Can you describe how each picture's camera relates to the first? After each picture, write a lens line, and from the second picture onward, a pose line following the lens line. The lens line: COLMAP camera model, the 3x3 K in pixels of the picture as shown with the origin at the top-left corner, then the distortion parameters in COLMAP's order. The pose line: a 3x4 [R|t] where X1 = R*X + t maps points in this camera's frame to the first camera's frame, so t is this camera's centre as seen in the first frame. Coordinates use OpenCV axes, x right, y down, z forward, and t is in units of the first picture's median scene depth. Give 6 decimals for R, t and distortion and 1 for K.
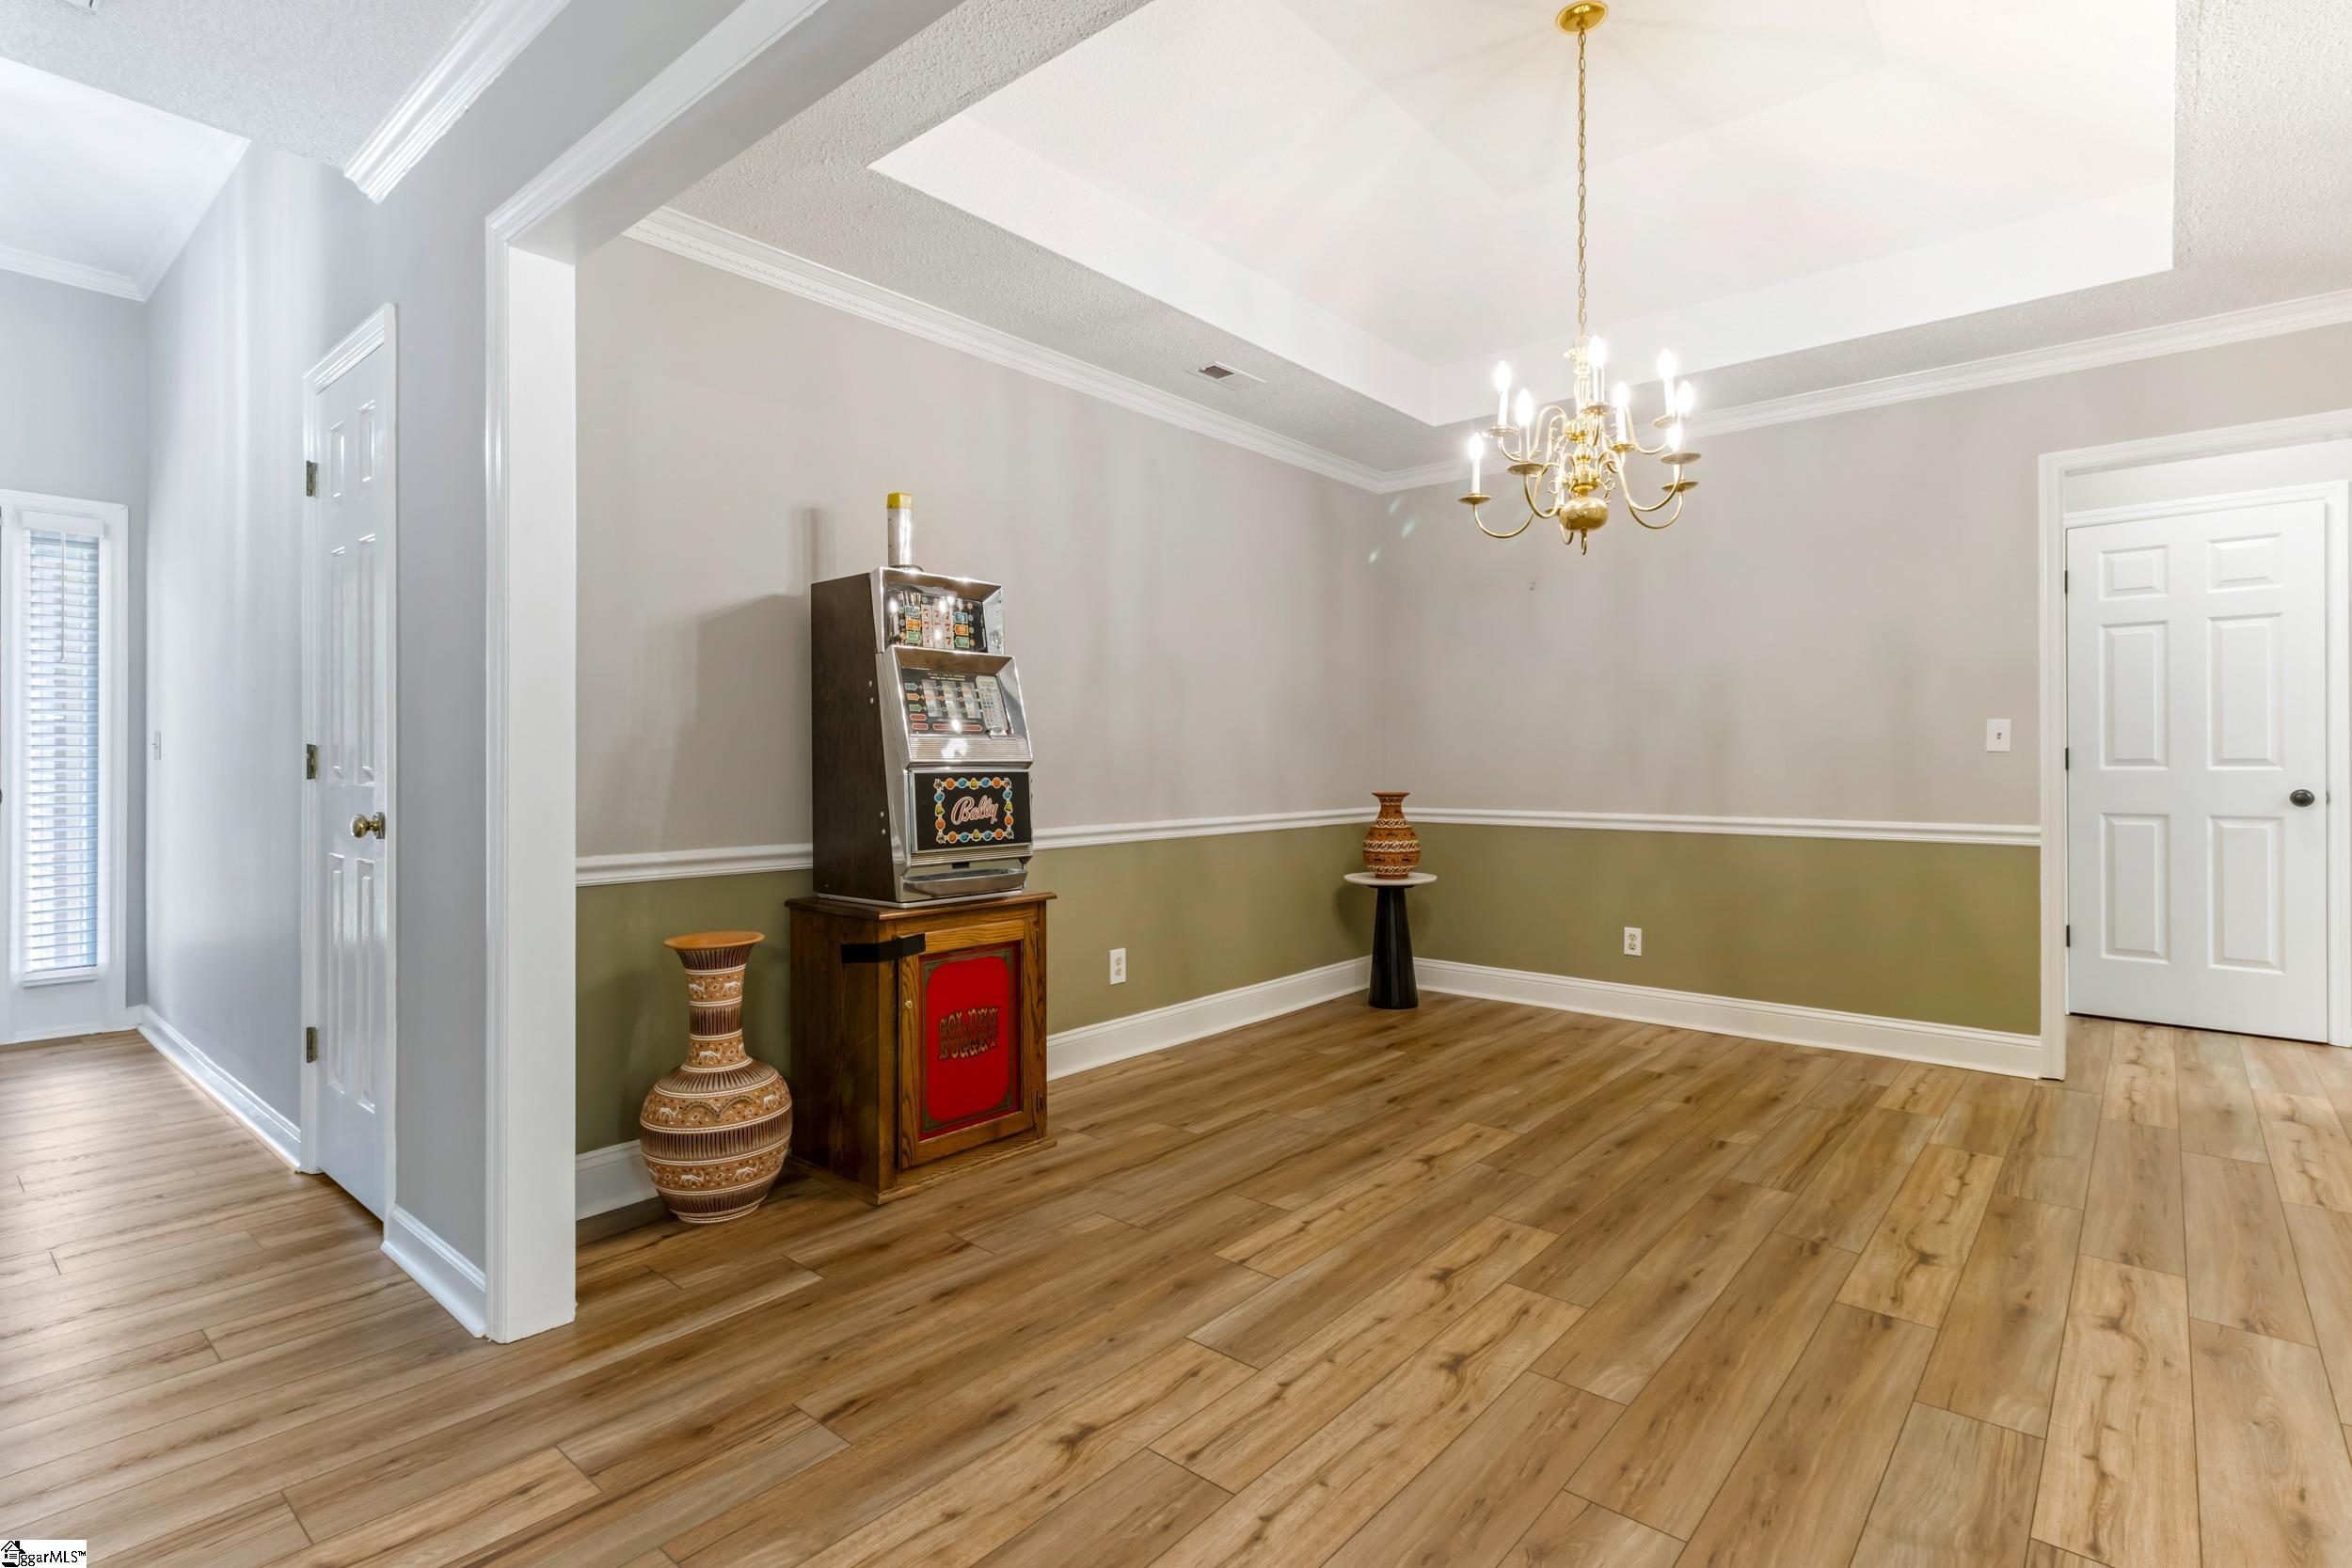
lens RADIAL K [[1128.7, 0, 1175.0], [0, 1128.7, 756.4], [0, 0, 1]] dist [0.002978, 0.000756]
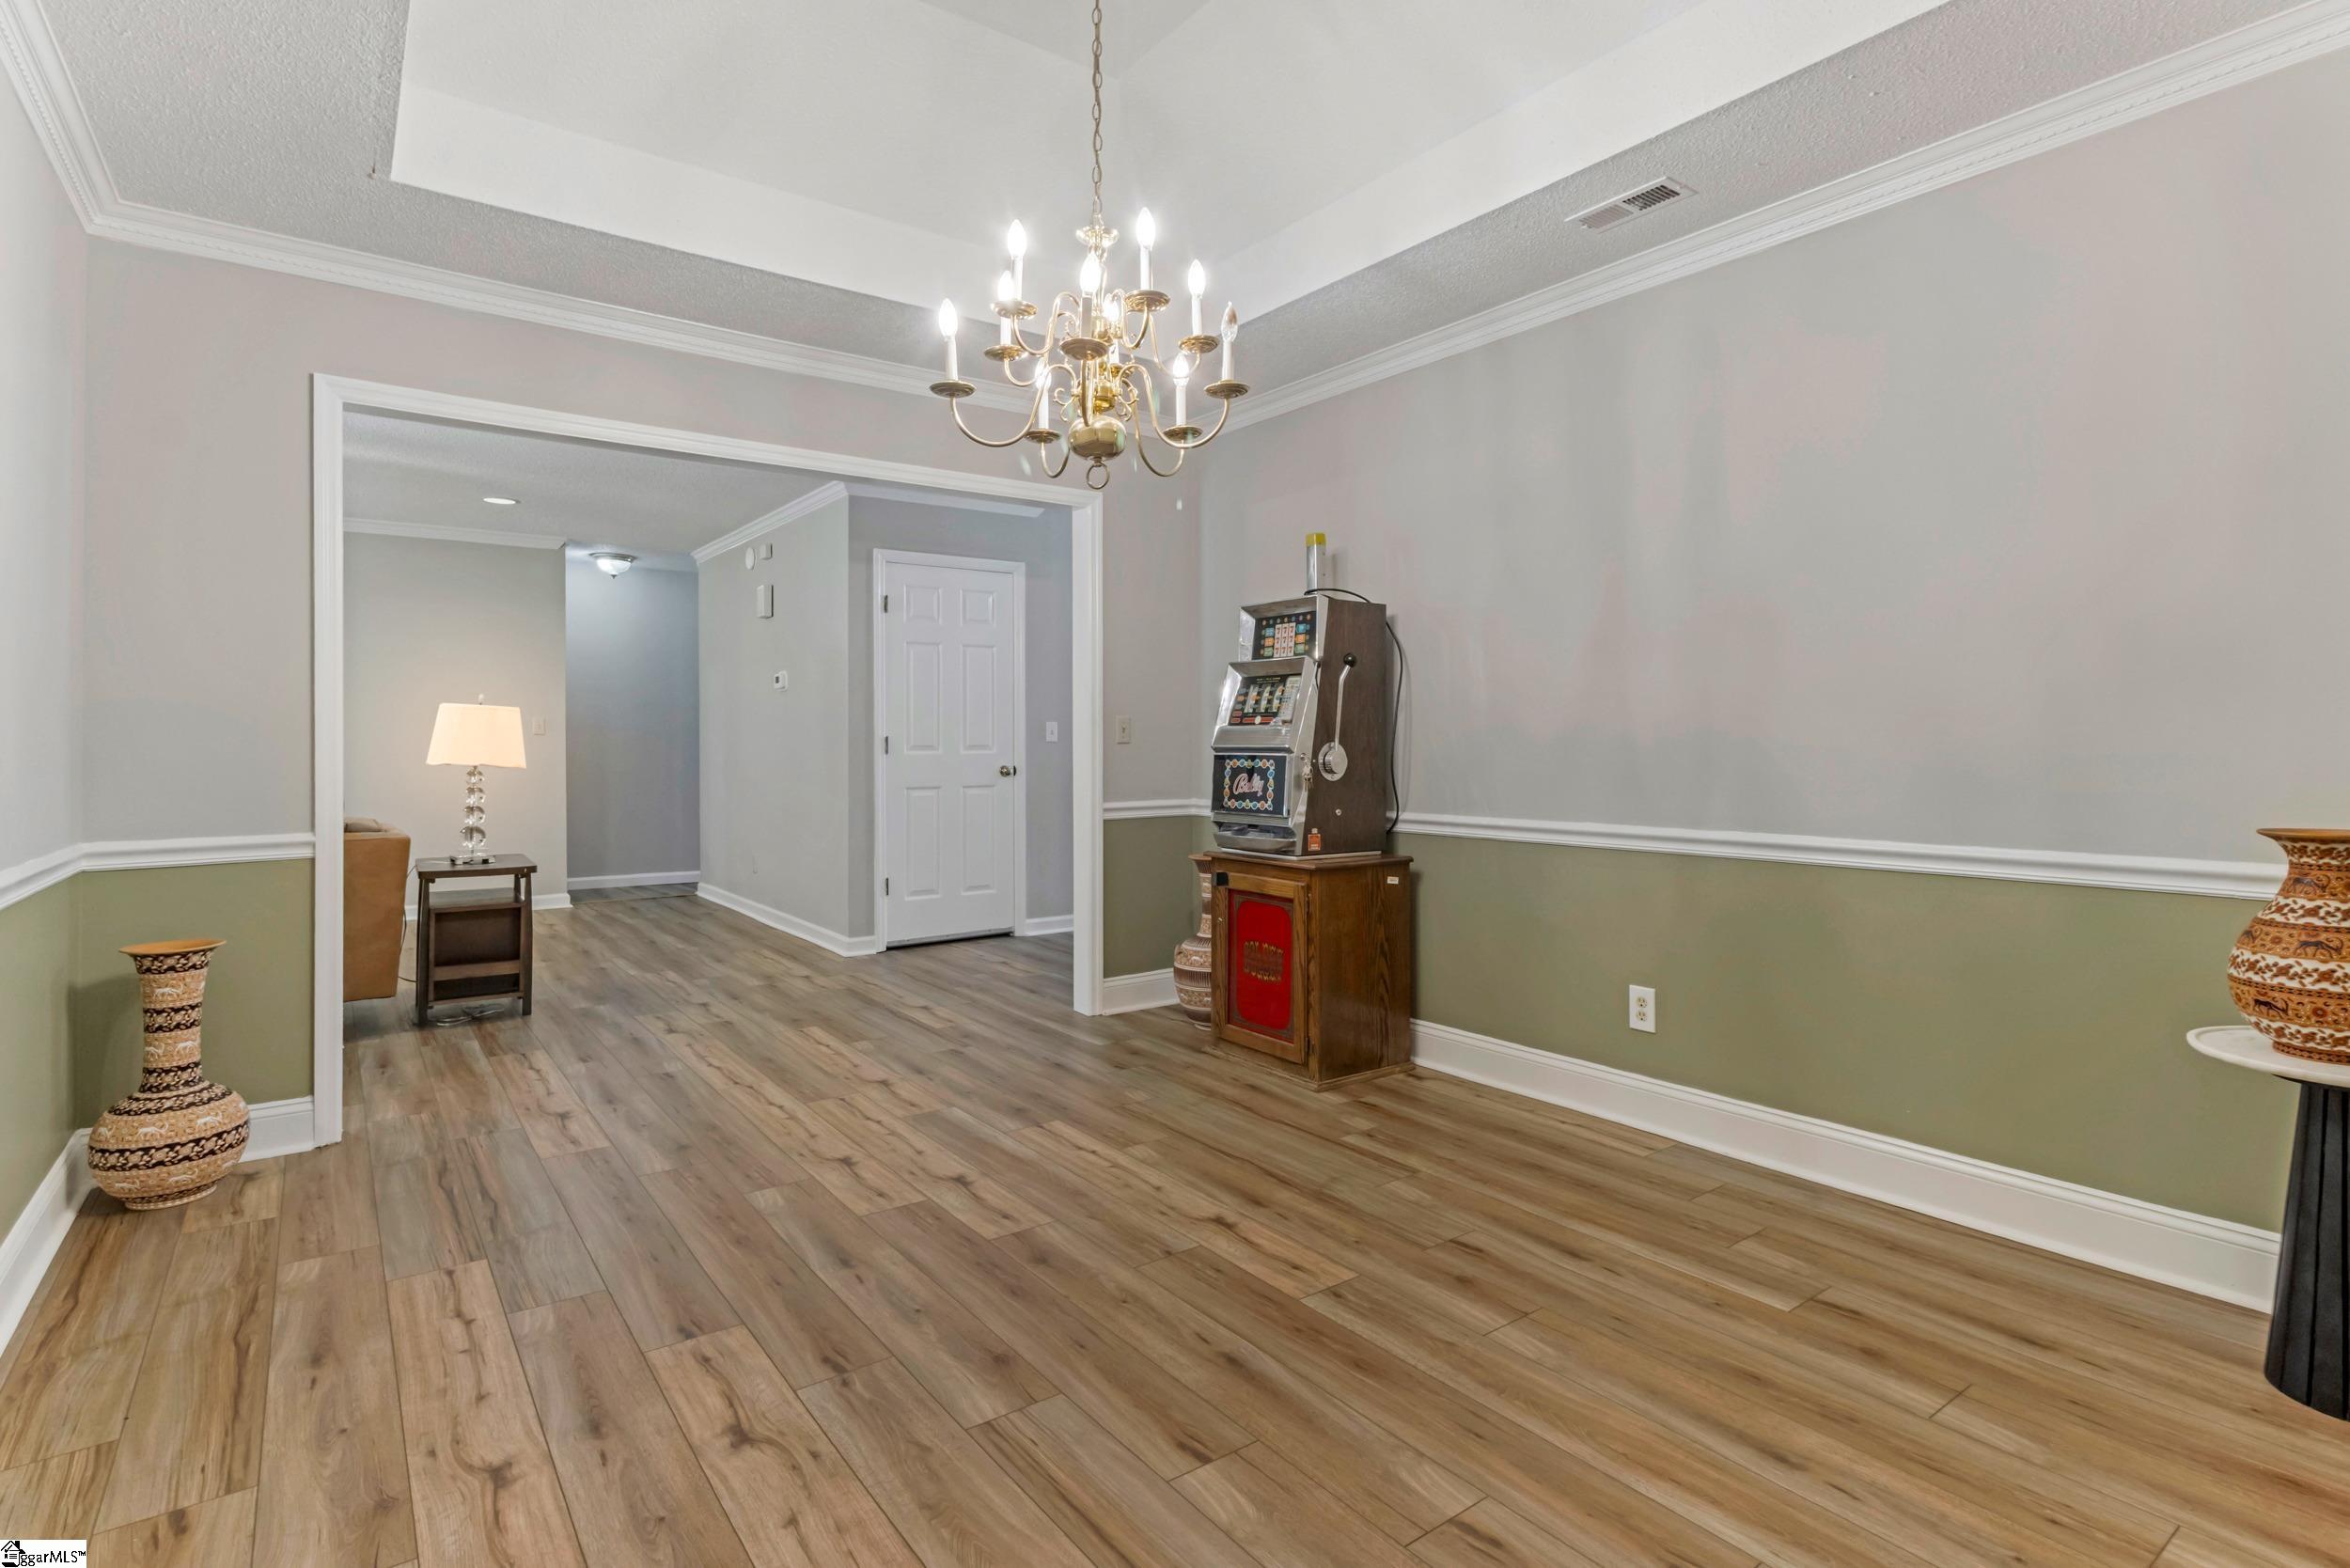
lens RADIAL K [[1127.9, 0, 1174.0], [0, 1127.9, 756.4], [0, 0, 1]] dist [0.002978, 0.000756]
pose [[-0.204989, 0.014165, -0.978662, 1.204594], [0.006185, 0.999894, 0.013177, -0.001583], [0.978745, -0.003352, -0.205055, 1.307647]]
